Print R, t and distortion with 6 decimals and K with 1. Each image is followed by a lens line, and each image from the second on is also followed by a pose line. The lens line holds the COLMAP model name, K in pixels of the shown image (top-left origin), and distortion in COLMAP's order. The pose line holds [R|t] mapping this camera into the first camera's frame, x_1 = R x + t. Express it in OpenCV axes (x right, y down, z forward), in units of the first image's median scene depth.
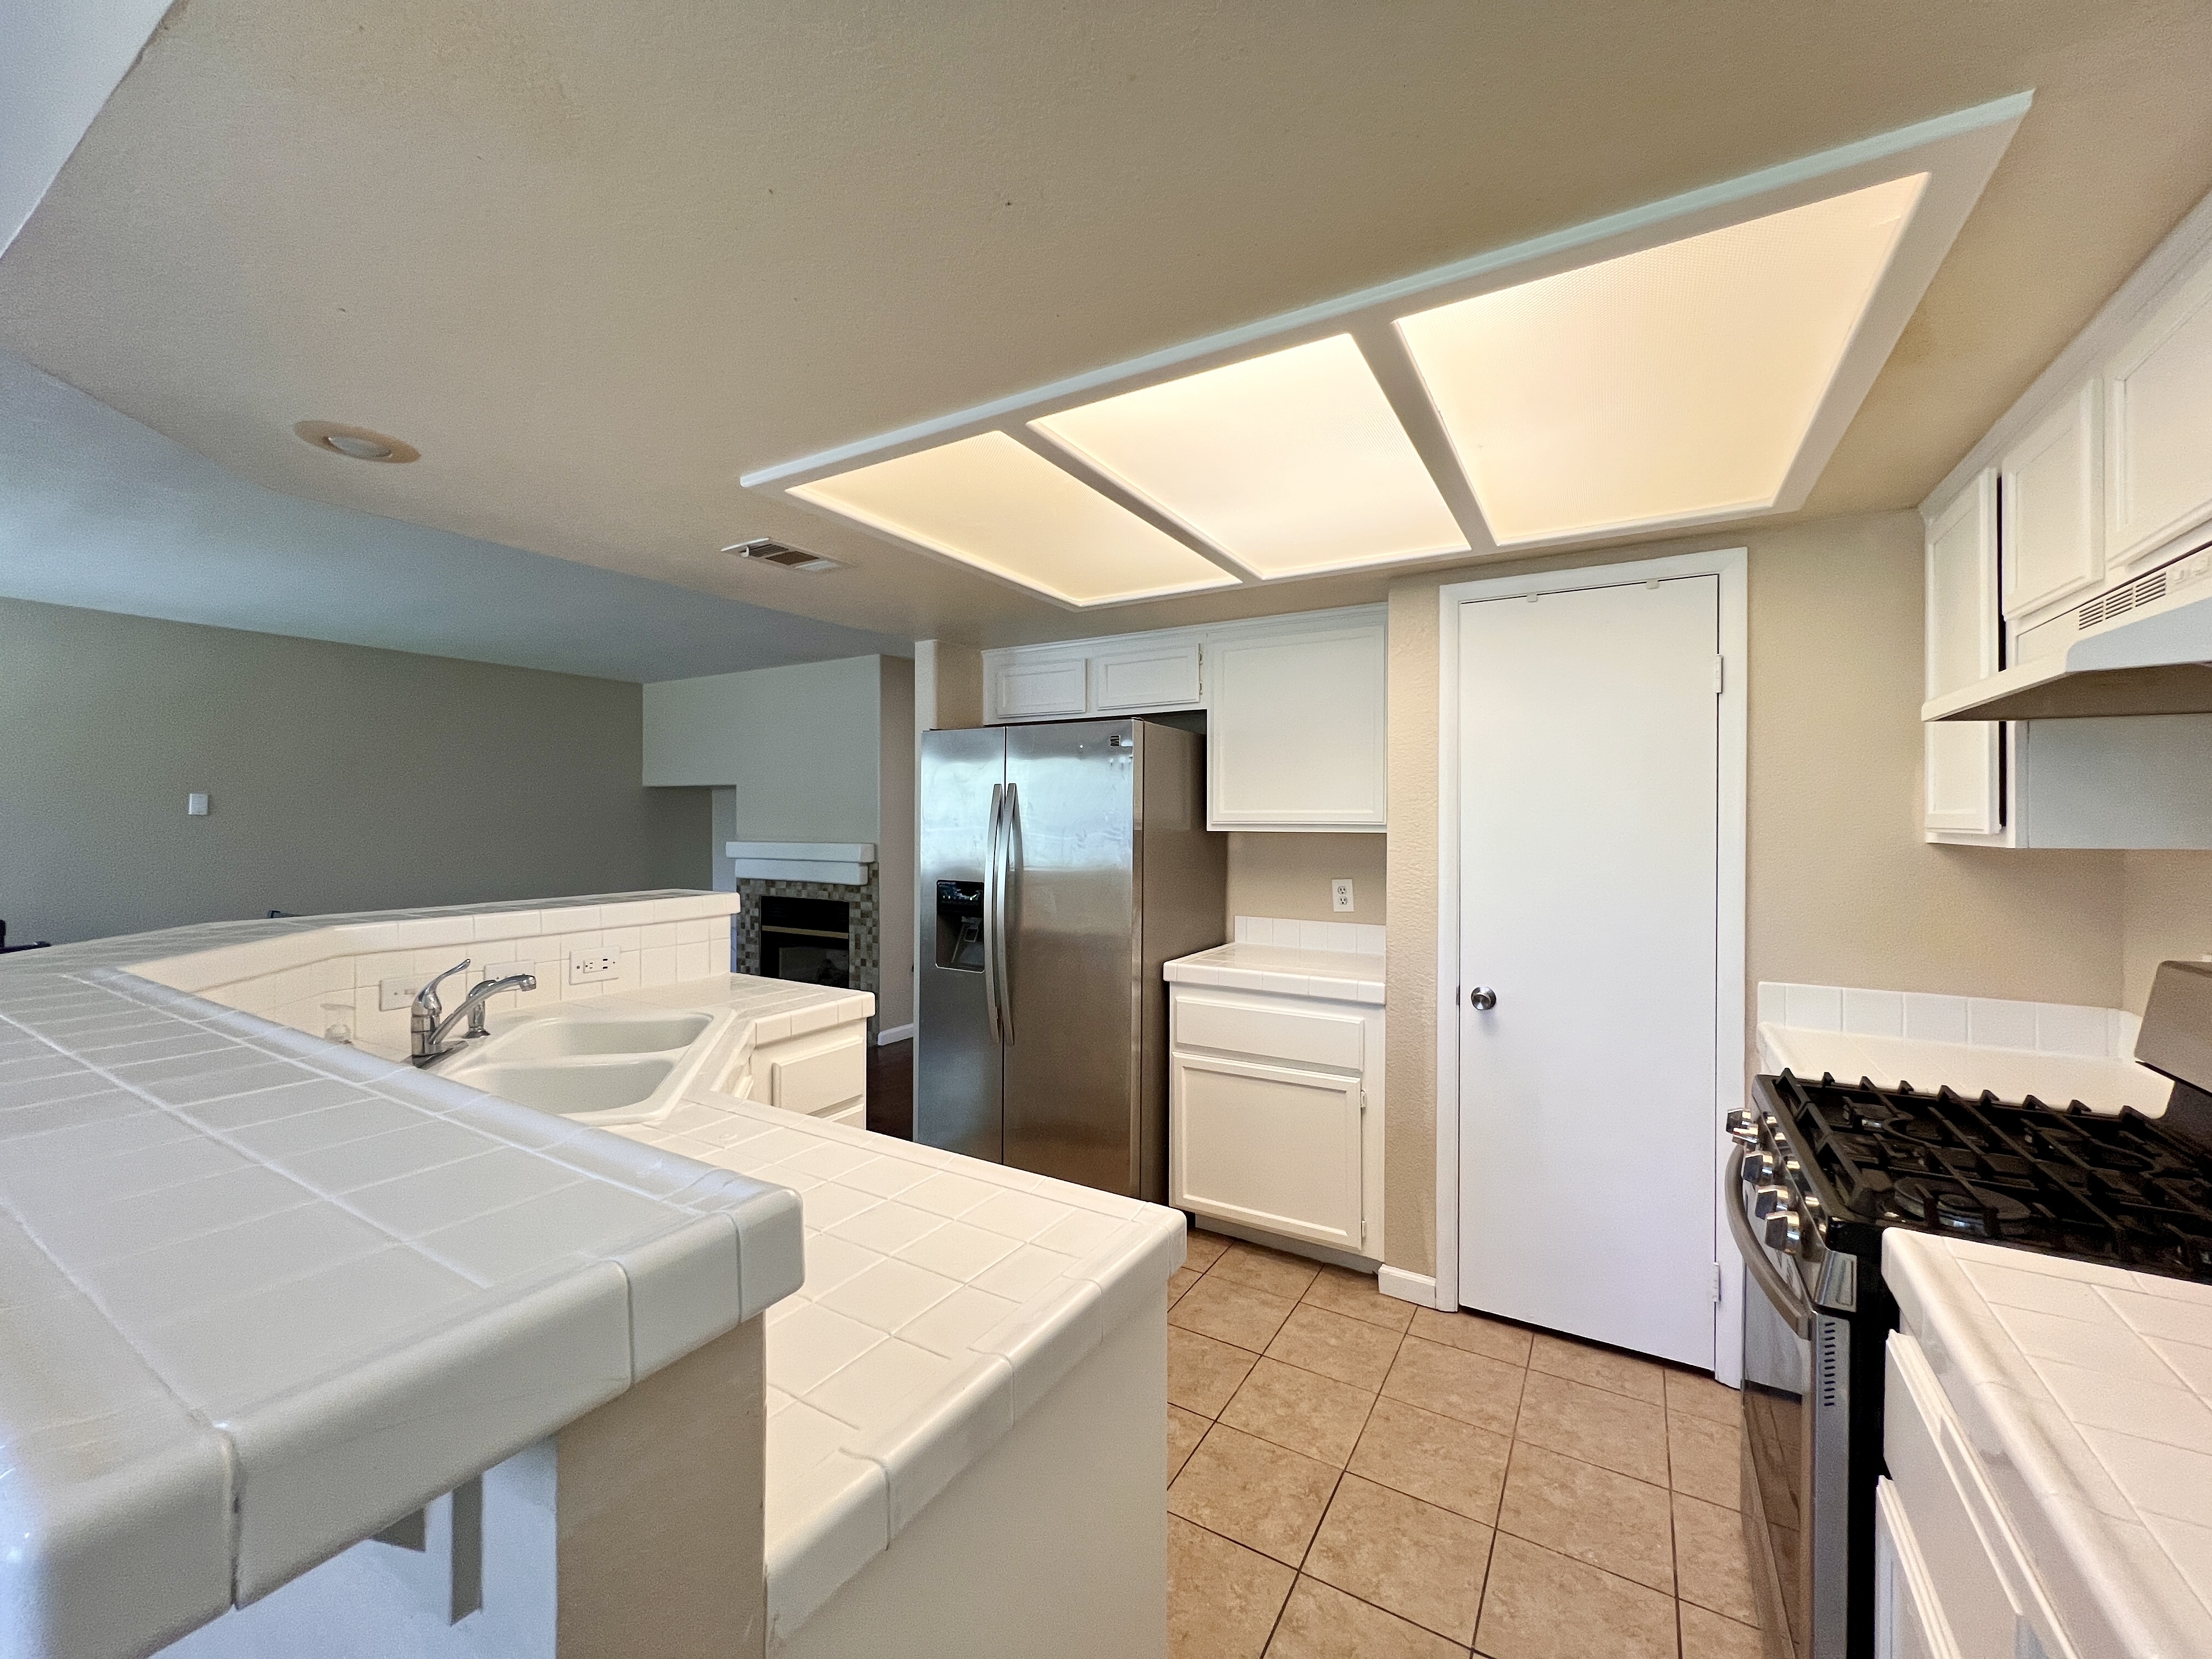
lens RADIAL K [[884.5, 0, 1101.2], [0, 884.5, 819.4], [0, 0, 1]] dist [-0.001797, 0.004149]
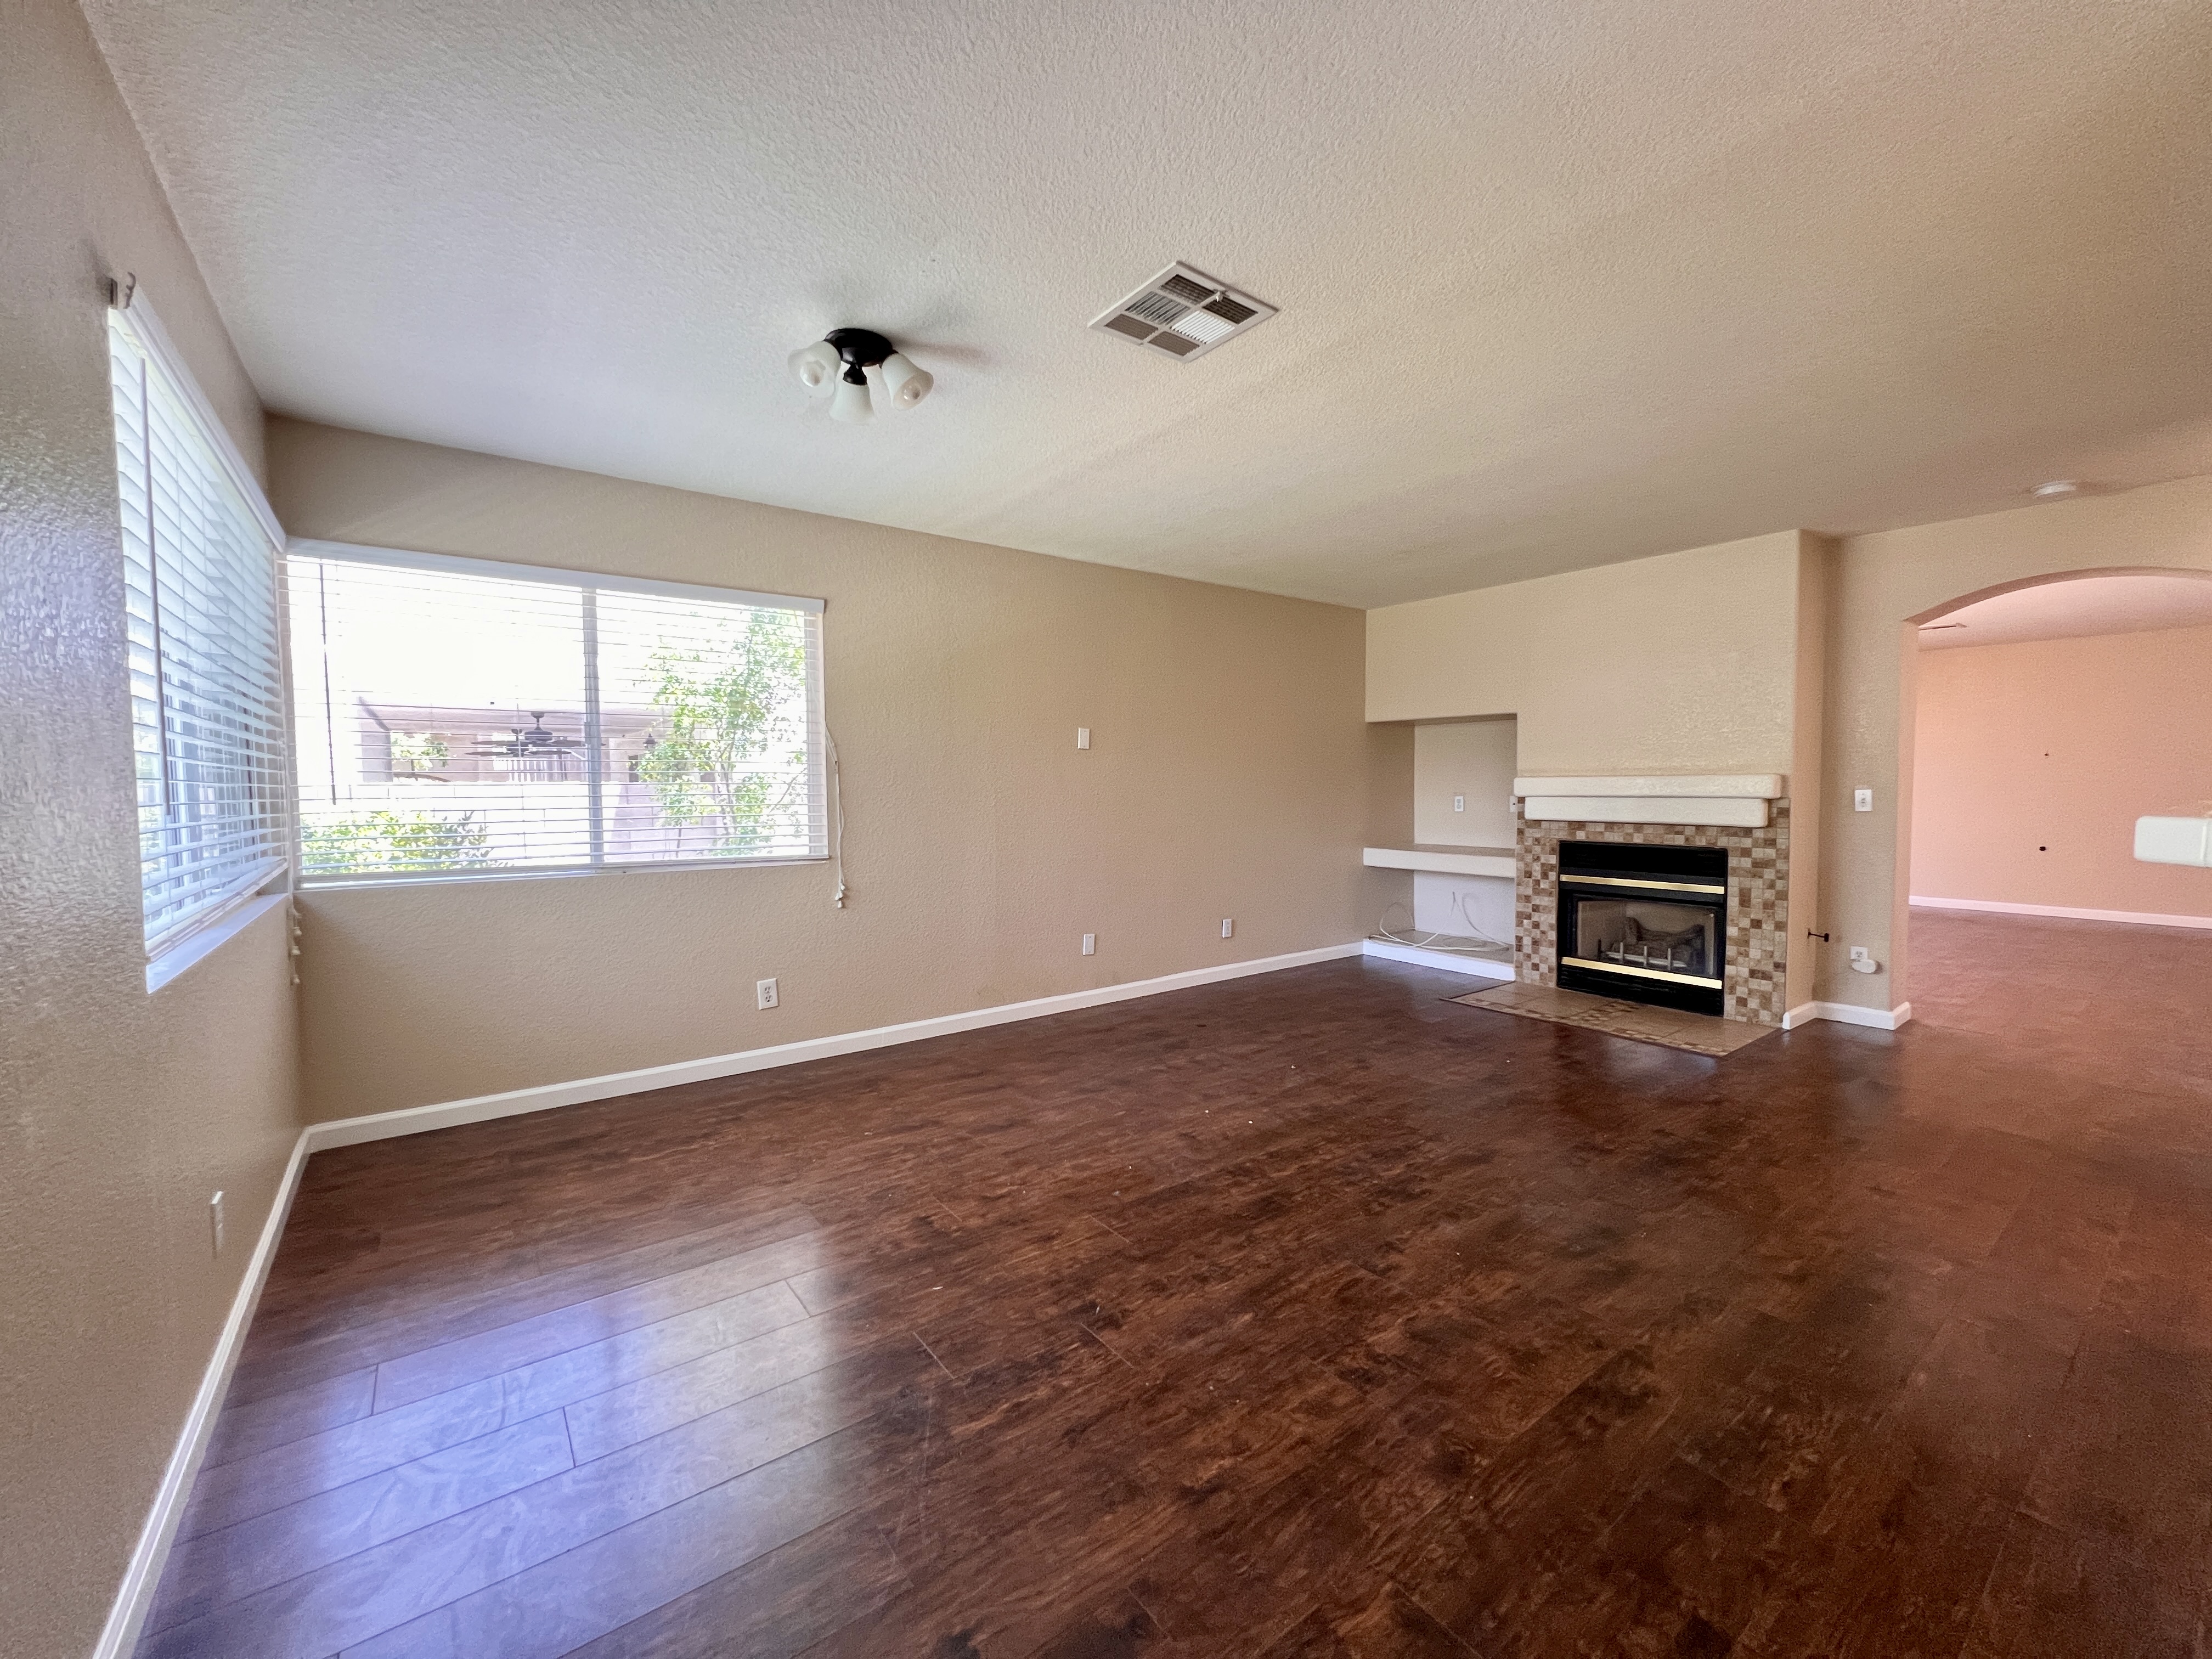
lens RADIAL K [[884.5, 0, 1101.2], [0, 884.5, 819.4], [0, 0, 1]] dist [-0.001797, 0.004149]
pose [[0.928956, 0.006782, -0.370129, -0.516027], [0.009439, 0.999073, 0.041997, 0.028217], [0.370070, -0.042507, 0.928031, 0.045182]]
